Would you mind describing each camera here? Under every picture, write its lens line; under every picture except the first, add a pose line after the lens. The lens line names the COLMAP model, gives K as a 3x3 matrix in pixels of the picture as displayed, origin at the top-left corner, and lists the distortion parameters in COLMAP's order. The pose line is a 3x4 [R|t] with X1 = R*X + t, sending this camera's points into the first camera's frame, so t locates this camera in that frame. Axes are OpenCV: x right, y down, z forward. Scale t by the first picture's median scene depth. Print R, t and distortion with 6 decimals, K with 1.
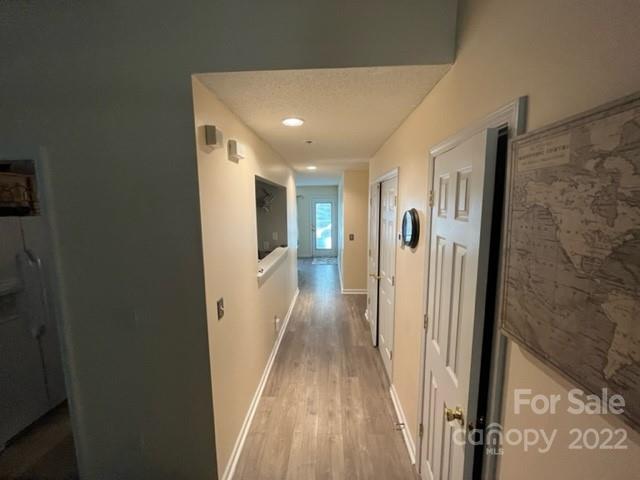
lens RADIAL K [[260.4, 0, 320.0], [0, 260.4, 239.3], [0, 0, 1]] dist [-0.002590, 0.000056]
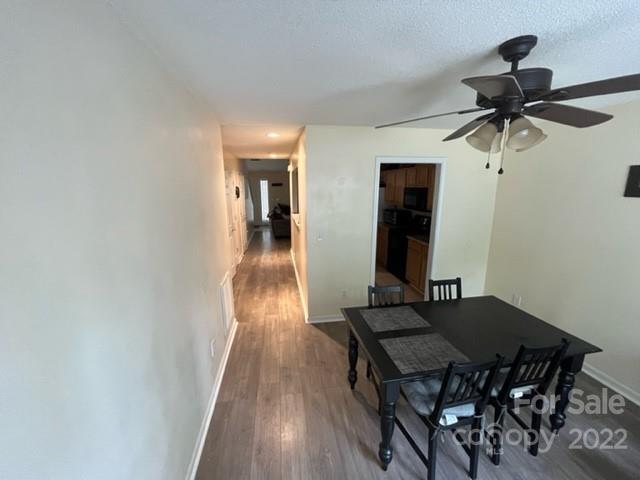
lens RADIAL K [[260.4, 0, 320.2], [0, 260.4, 240.0], [0, 0, 1]] dist [-0.002590, 0.000056]
pose [[-0.980055, 0.049993, -0.192333, -0.004682], [-0.014109, 0.947893, 0.318276, -0.247362], [0.198223, 0.314642, -0.928282, 2.068945]]
